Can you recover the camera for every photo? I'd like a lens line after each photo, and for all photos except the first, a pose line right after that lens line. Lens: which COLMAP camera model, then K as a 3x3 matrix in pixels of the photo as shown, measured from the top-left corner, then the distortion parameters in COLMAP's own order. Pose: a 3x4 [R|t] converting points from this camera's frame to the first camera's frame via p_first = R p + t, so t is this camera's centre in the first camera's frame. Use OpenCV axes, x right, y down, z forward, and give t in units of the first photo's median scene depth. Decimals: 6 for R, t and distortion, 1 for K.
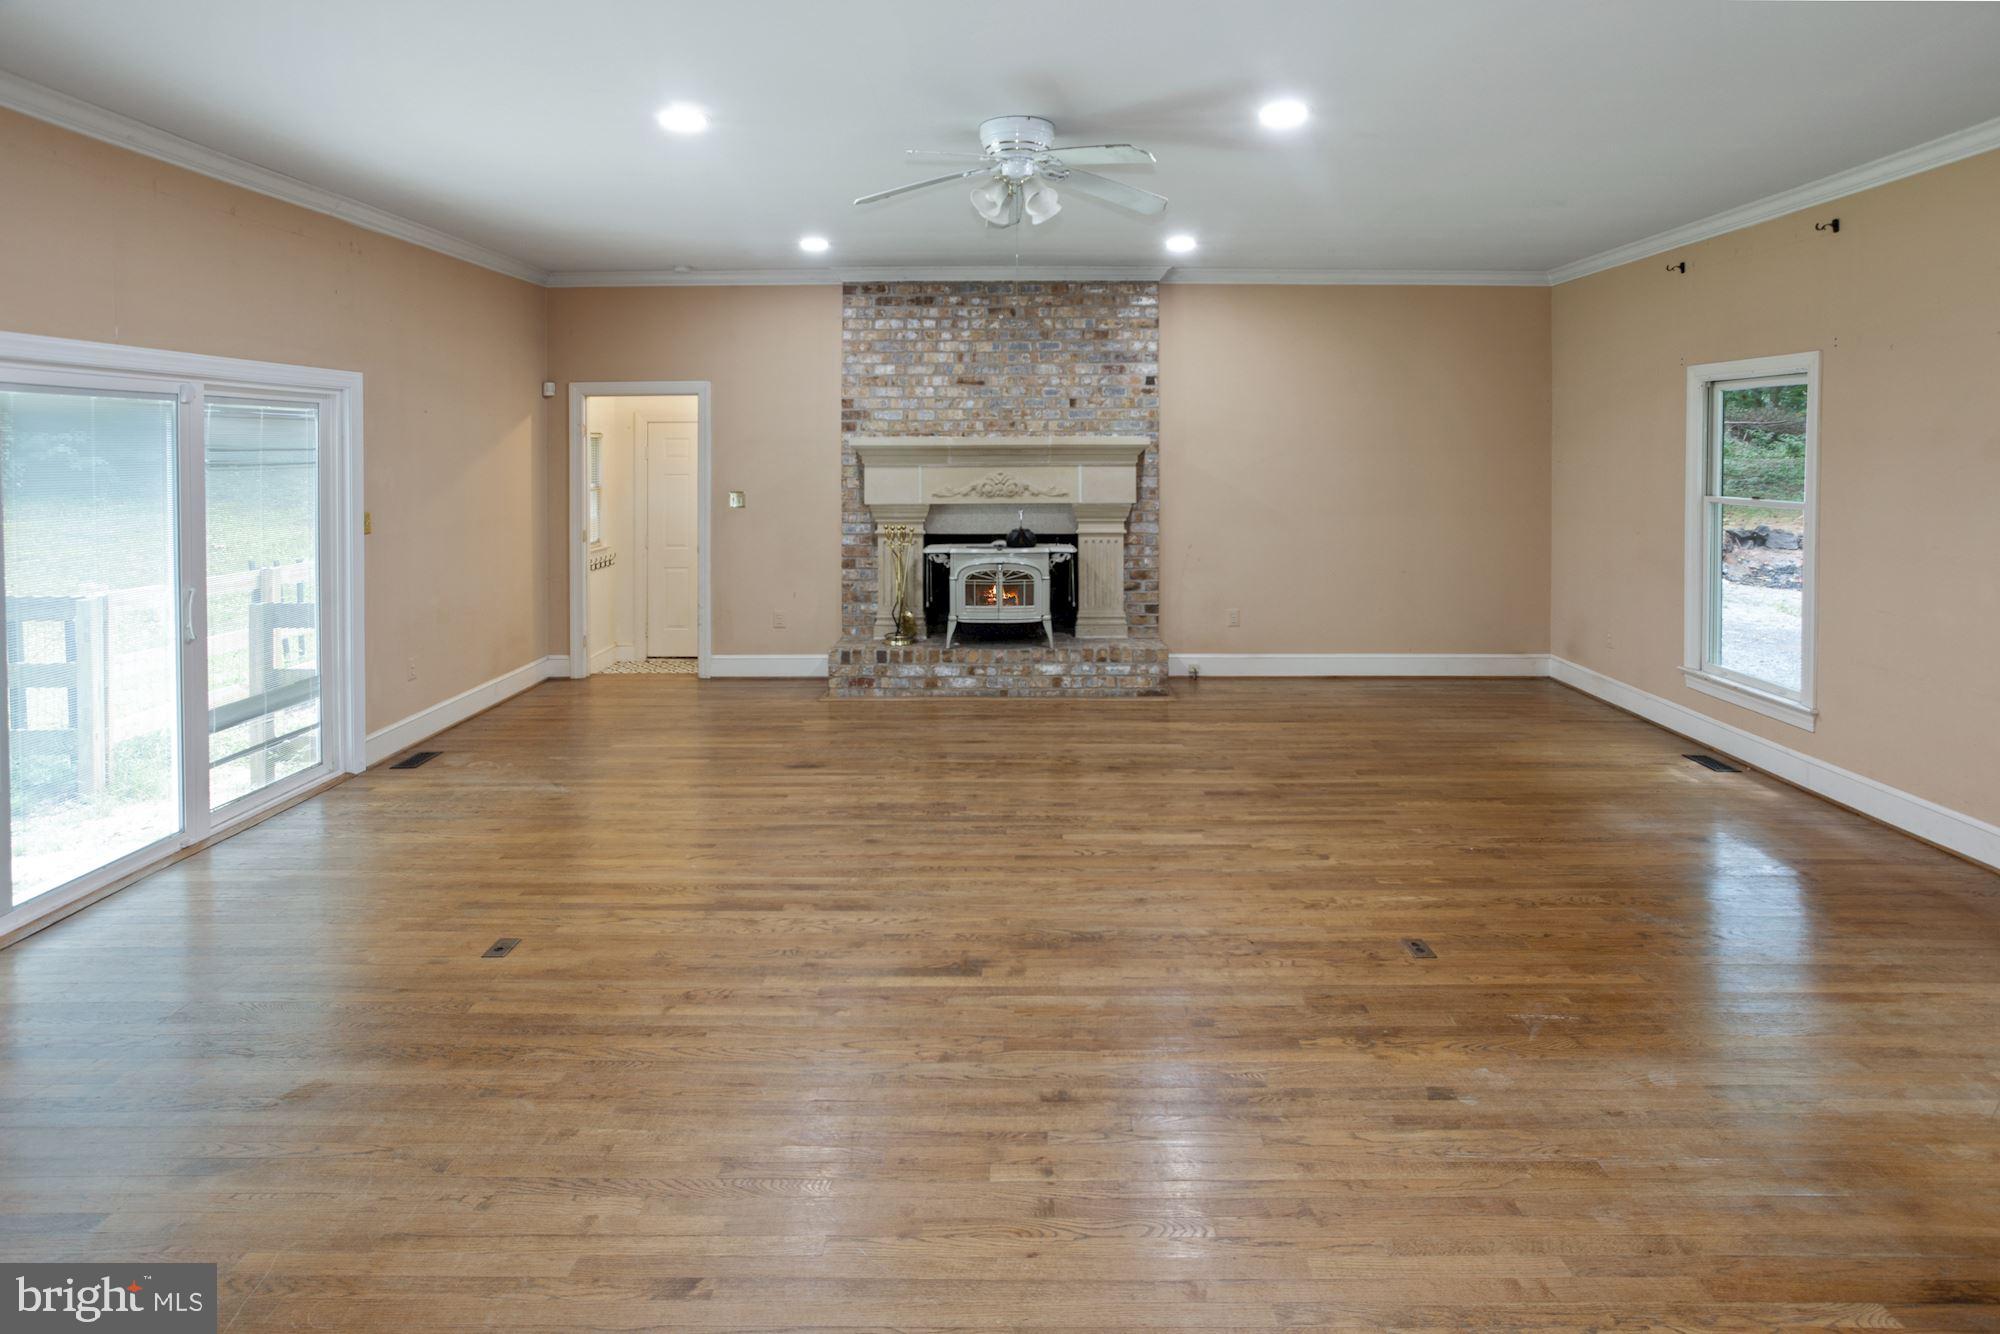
lens RADIAL K [[970.3, 0, 1000.0], [0, 970.3, 667.0], [0, 0, 1]] dist [-0.026907, 0.000772]
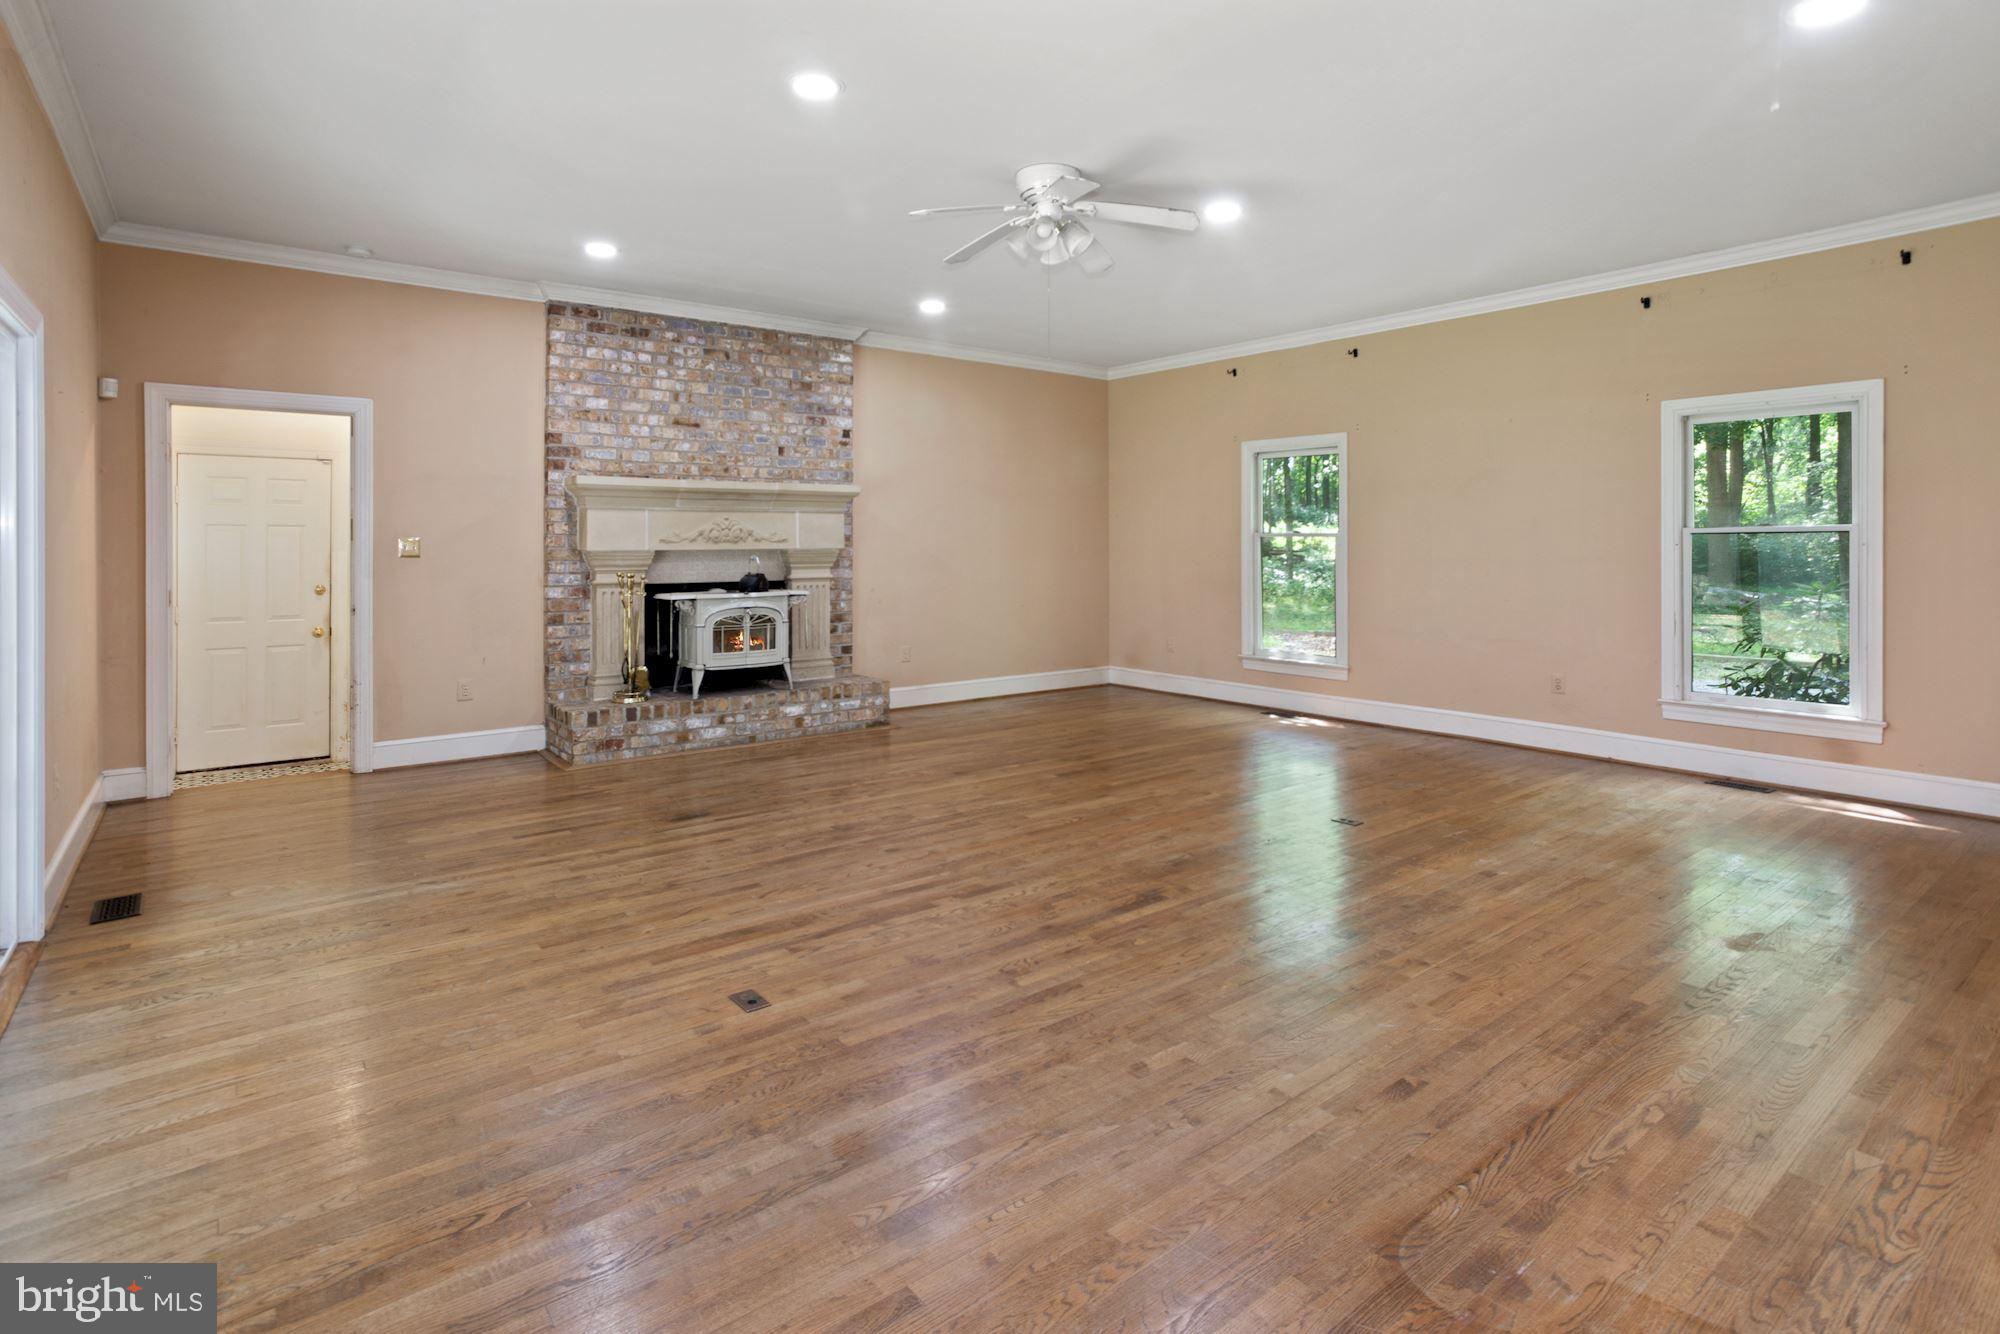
lens RADIAL K [[922.4, 0, 998.1], [0, 922.4, 744.5], [0, 0, 1]] dist [-0.017989, 0.000623]
pose [[0.811987, -0.127041, 0.569683, -0.339651], [0.124348, 0.991271, 0.043820, 0.022856], [-0.570277, 0.035258, 0.820696, 0.076835]]
